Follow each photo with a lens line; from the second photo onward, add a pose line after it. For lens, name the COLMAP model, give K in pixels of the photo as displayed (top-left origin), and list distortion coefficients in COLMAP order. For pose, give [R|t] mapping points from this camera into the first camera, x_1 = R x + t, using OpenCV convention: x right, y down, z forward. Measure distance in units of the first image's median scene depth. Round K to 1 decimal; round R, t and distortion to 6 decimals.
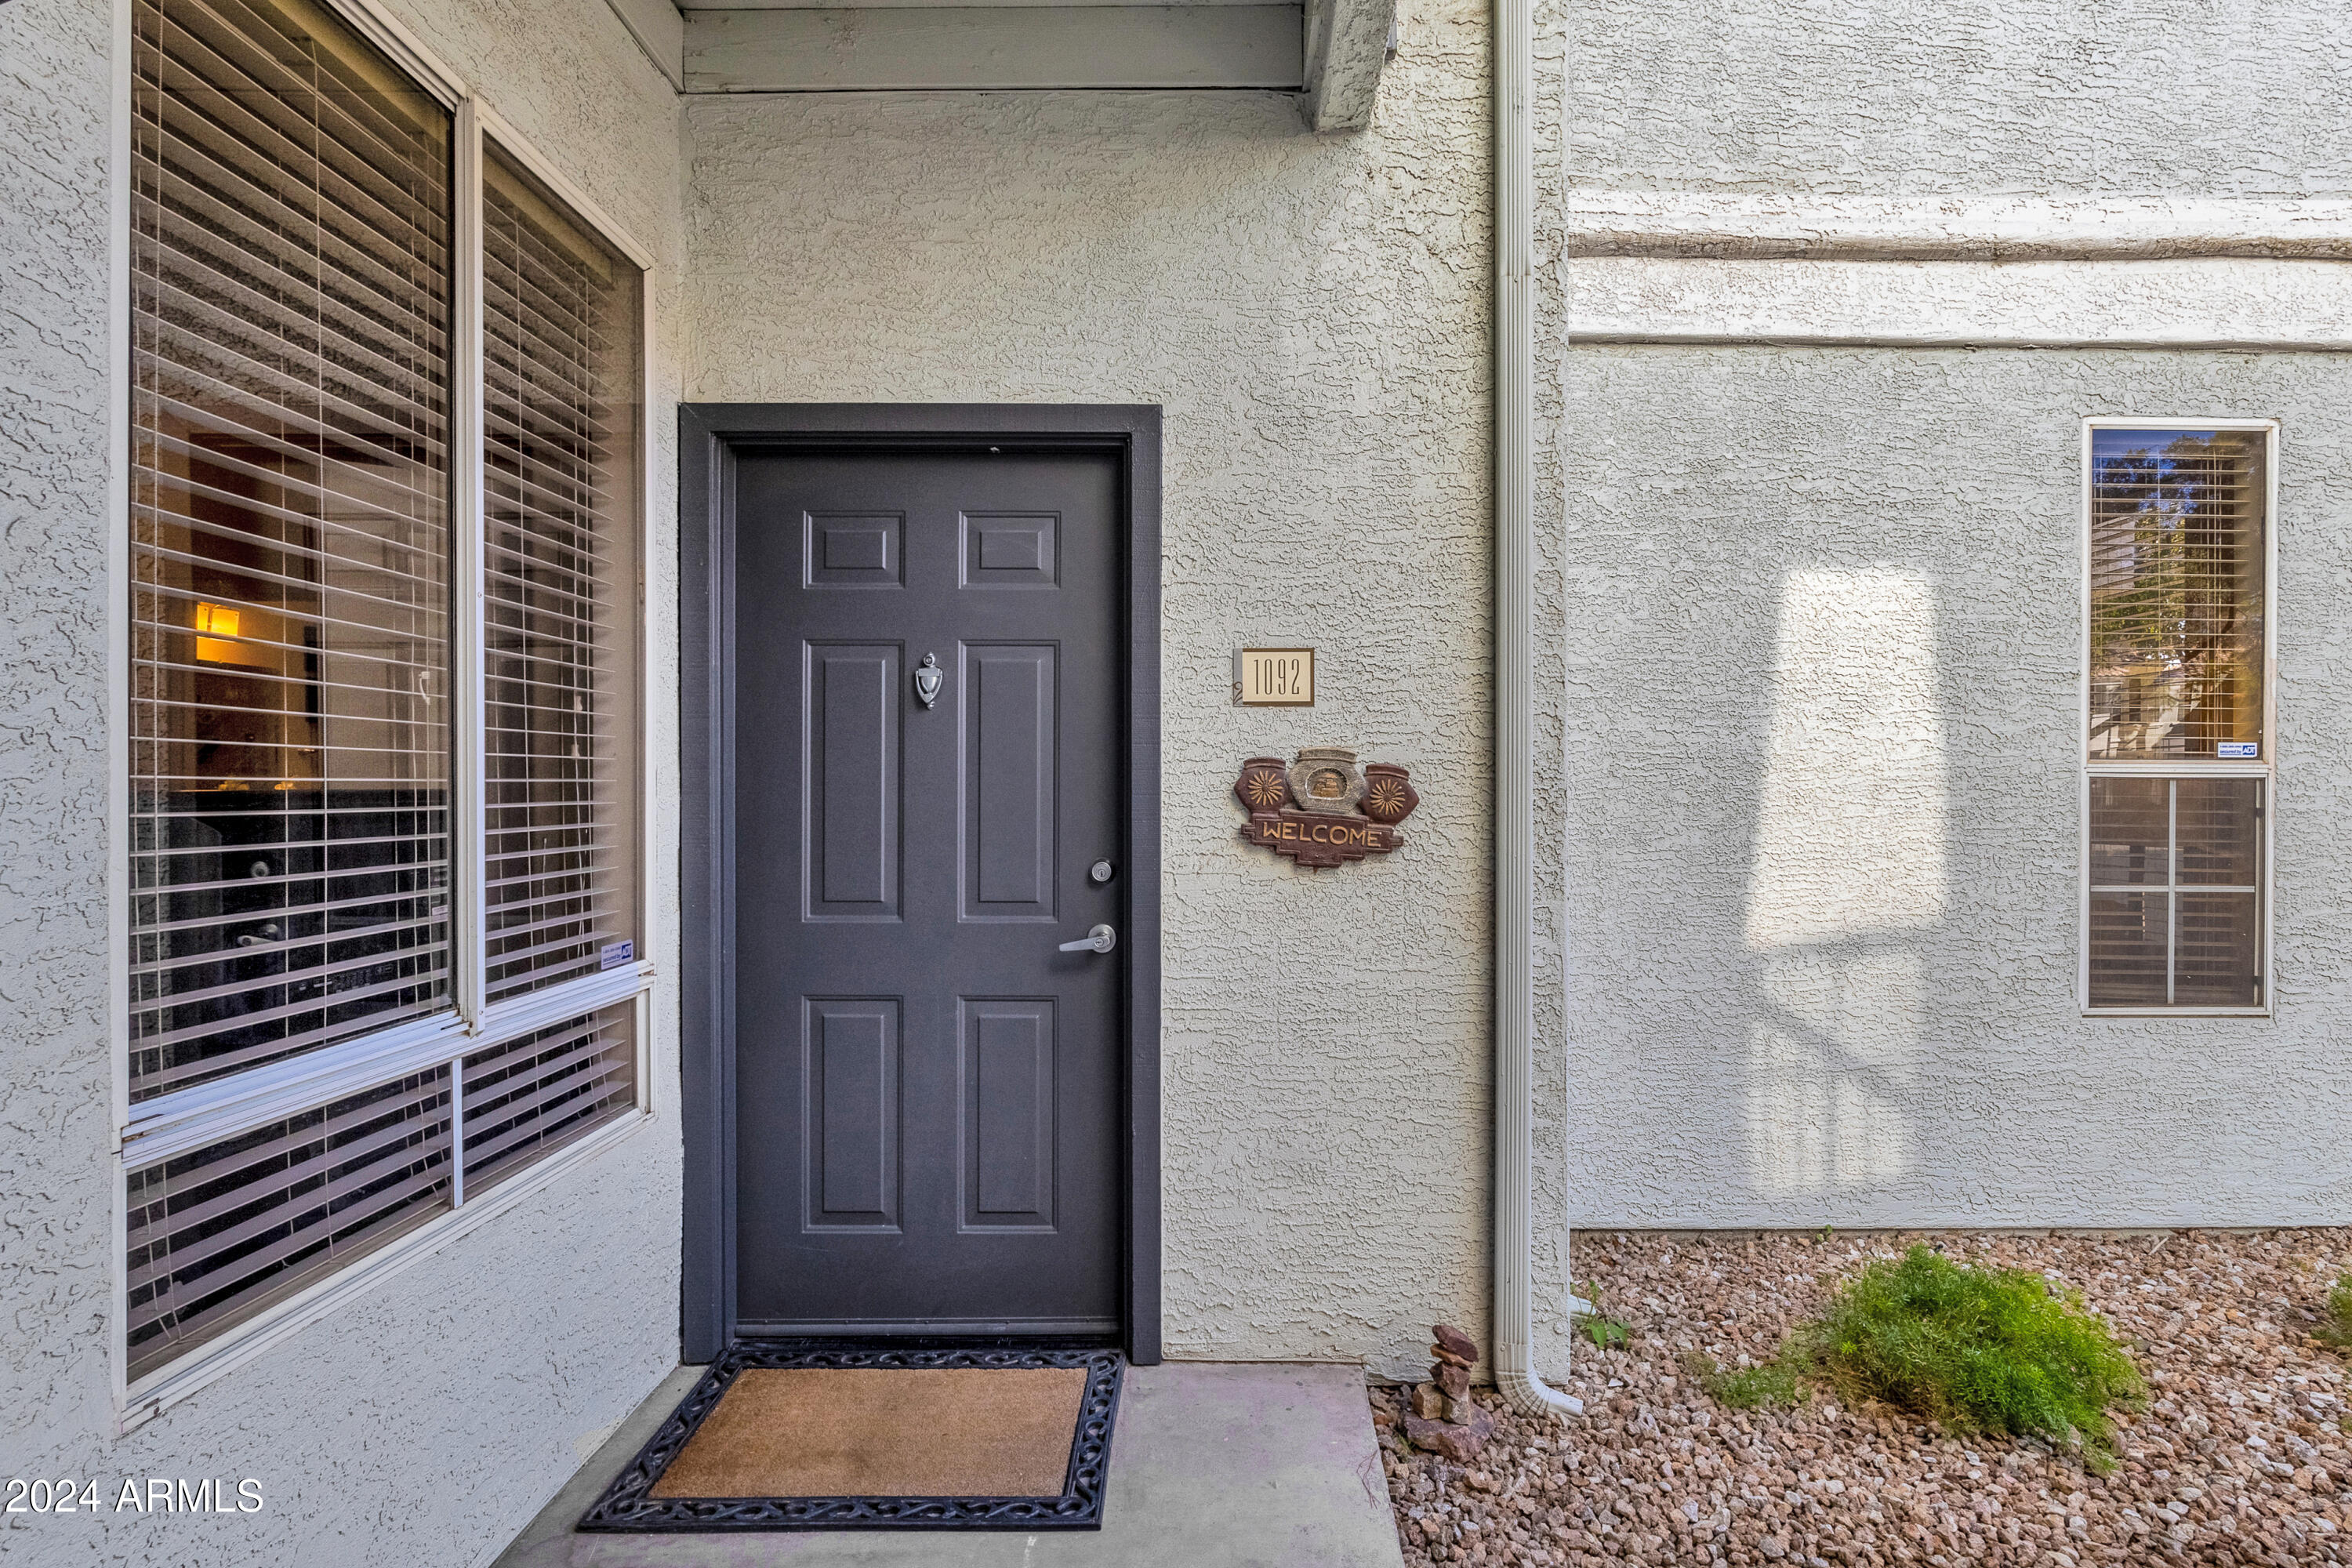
lens RADIAL K [[1145.3, 0, 1176.0], [0, 1145.3, 784.0], [0, 0, 1]] dist [-0.022247, -0.000565]
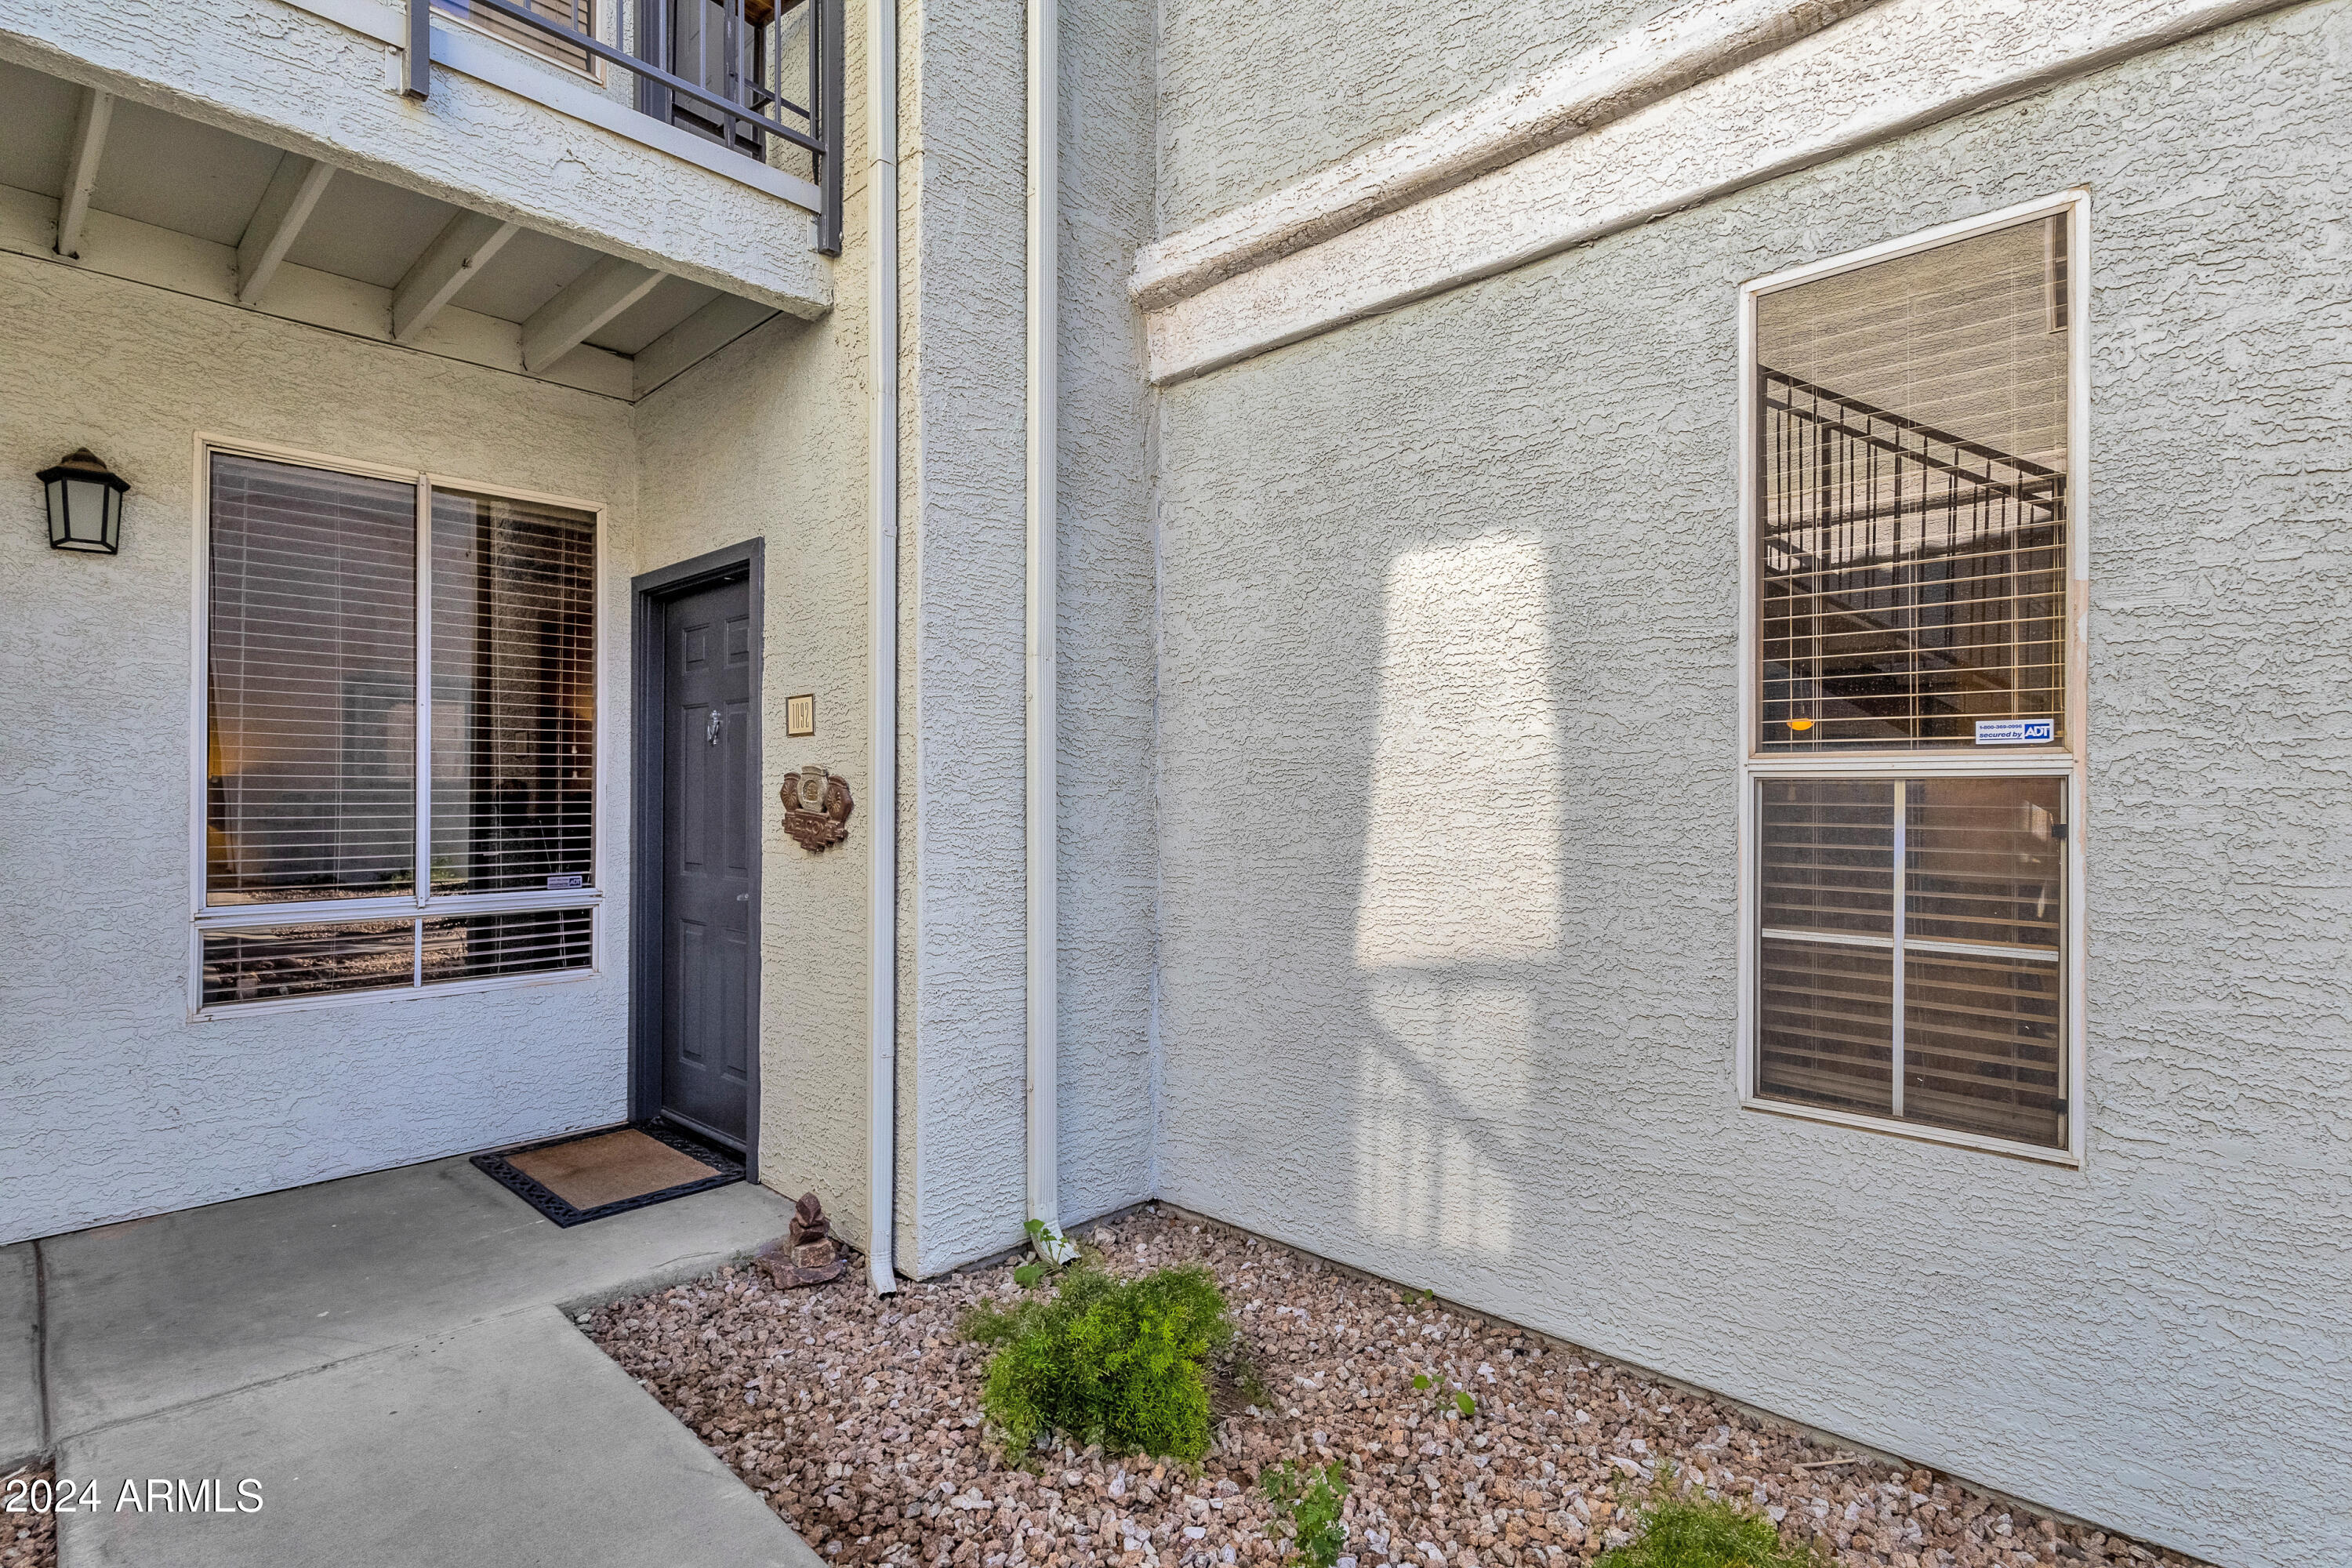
lens RADIAL K [[1122.0, 0, 1191.3], [0, 1122.0, 779.9], [0, 0, 1]] dist [-0.017682, 0.000728]
pose [[0.736634, -0.010427, -0.676212, 1.026490], [0.002944, 0.999921, -0.012211, 0.002937], [0.676286, 0.007004, 0.736606, 0.229420]]
